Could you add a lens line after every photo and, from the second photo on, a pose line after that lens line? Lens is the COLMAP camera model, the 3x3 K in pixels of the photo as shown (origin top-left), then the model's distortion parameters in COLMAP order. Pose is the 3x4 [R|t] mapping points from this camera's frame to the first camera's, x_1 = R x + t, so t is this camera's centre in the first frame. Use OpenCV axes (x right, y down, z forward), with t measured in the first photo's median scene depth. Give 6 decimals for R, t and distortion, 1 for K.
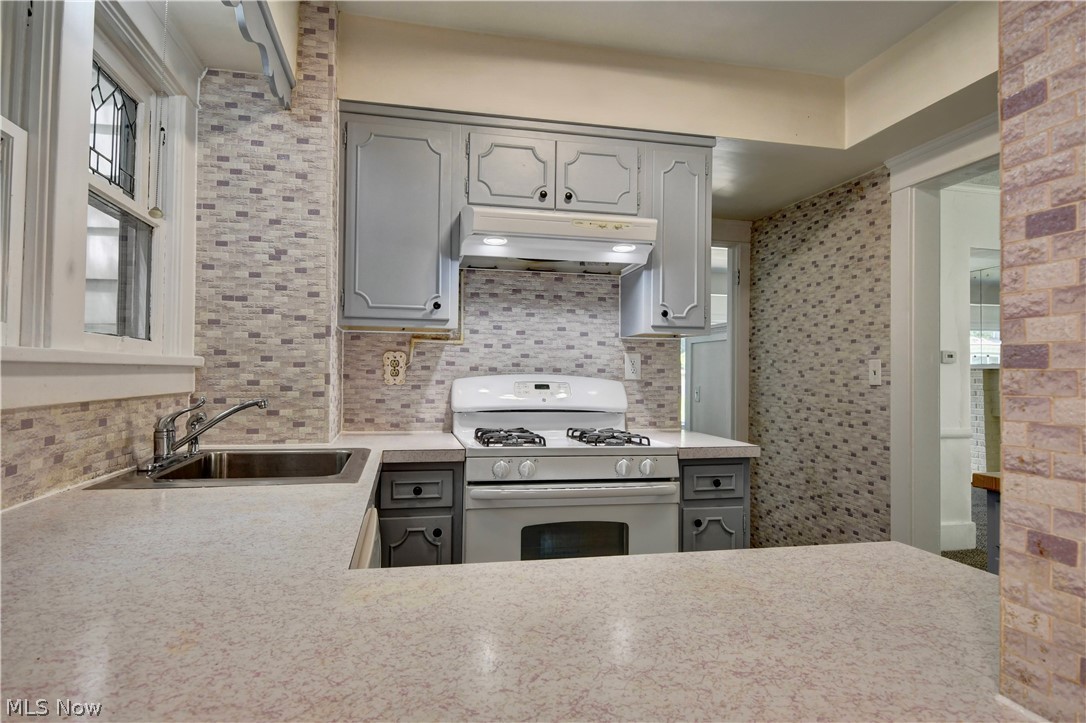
lens RADIAL K [[637.6, 0, 548.5], [0, 637.6, 358.1], [0, 0, 1]] dist [0.005753, 0.000390]
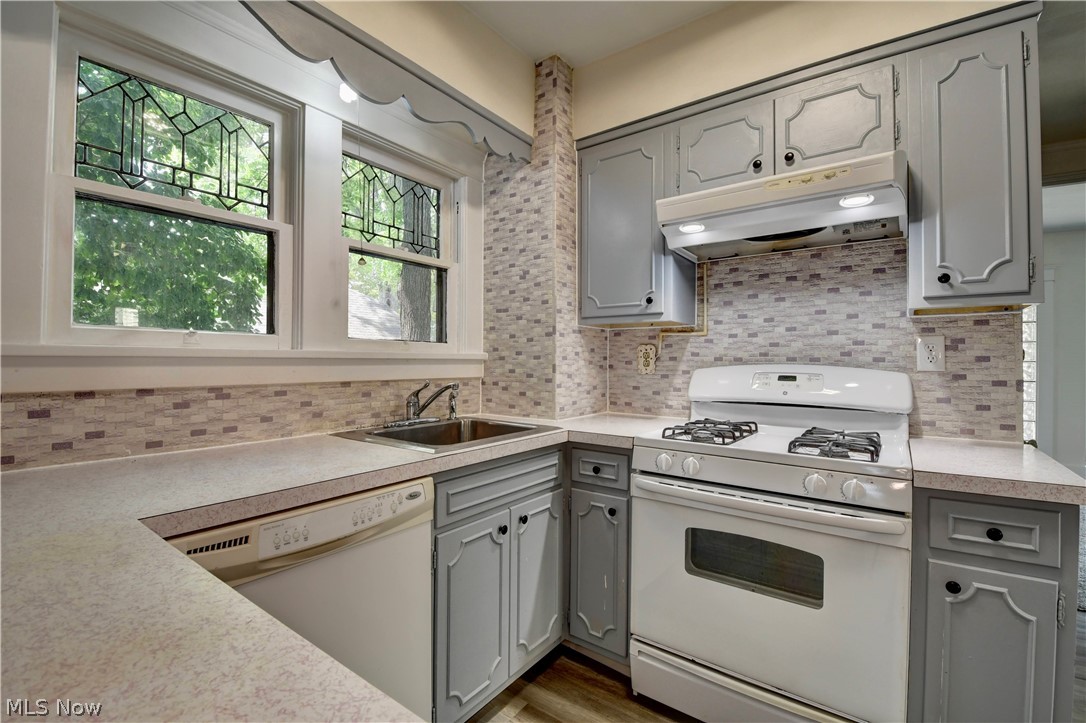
lens RADIAL K [[474.6, 0, 546.3], [0, 474.6, 358.4], [0, 0, 1]] dist [0.016680, -0.026253]
pose [[0.653089, -0.013055, -0.757169, 0.322586], [0.020737, 0.999785, 0.000648, 0.010925], [0.756997, -0.016124, 0.653219, 0.354485]]
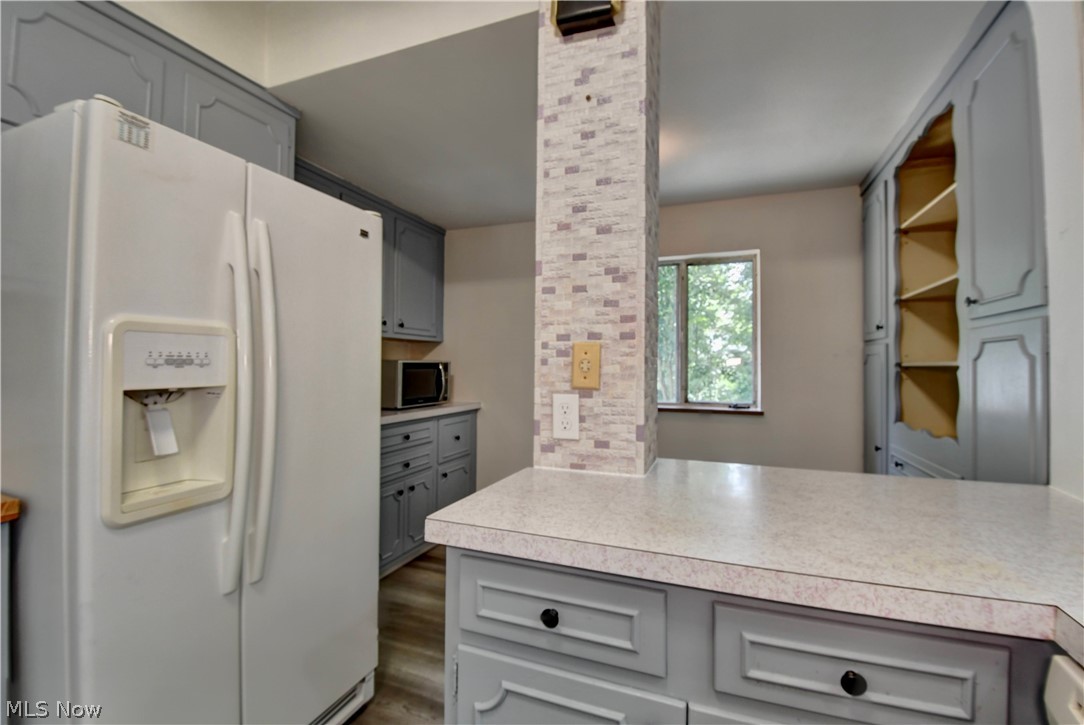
lens RADIAL K [[480.1, 0, 543.6], [0, 480.1, 356.4], [0, 0, 1]] dist [0.001336, -0.013789]
pose [[-0.823297, -0.008825, 0.567542, -0.035186], [-0.030704, 0.999108, -0.029005, 0.013094], [-0.566780, -0.041306, -0.822833, 0.673423]]
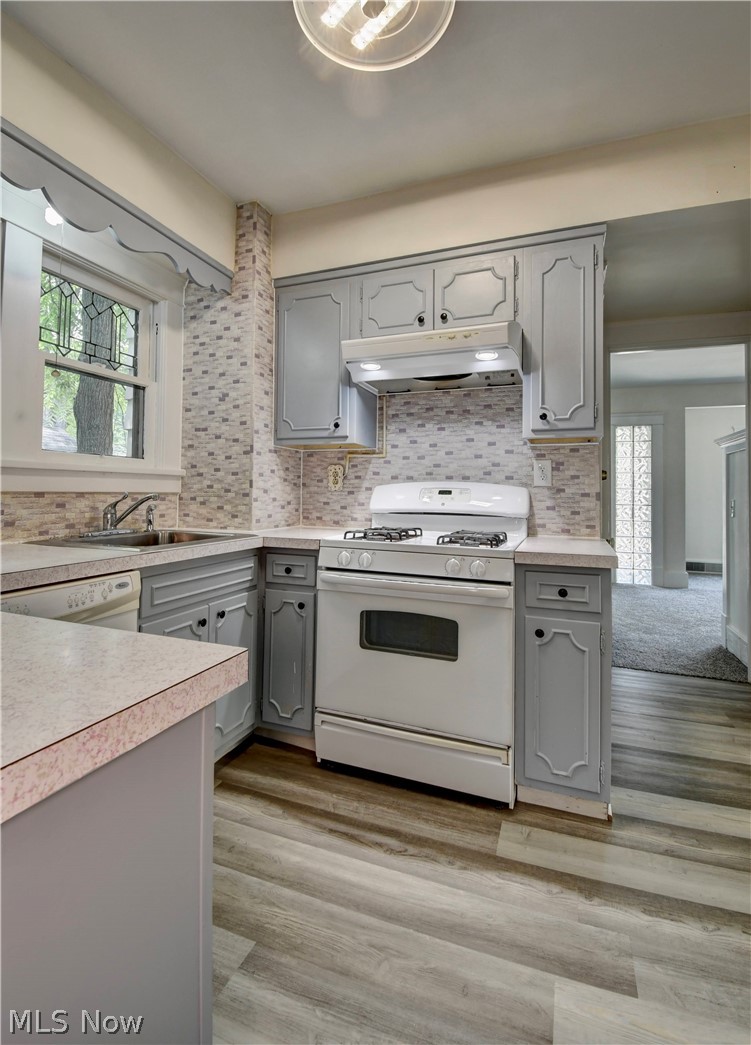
lens RADIAL K [[496.0, 0, 374.5], [0, 496.0, 478.5], [0, 0, 1]] dist [0.006946, -0.000198]
pose [[0.826848, -0.018523, -0.562121, 0.437582], [0.011798, 0.999809, -0.015592, 0.037855], [0.562302, 0.006261, 0.826908, 0.249400]]
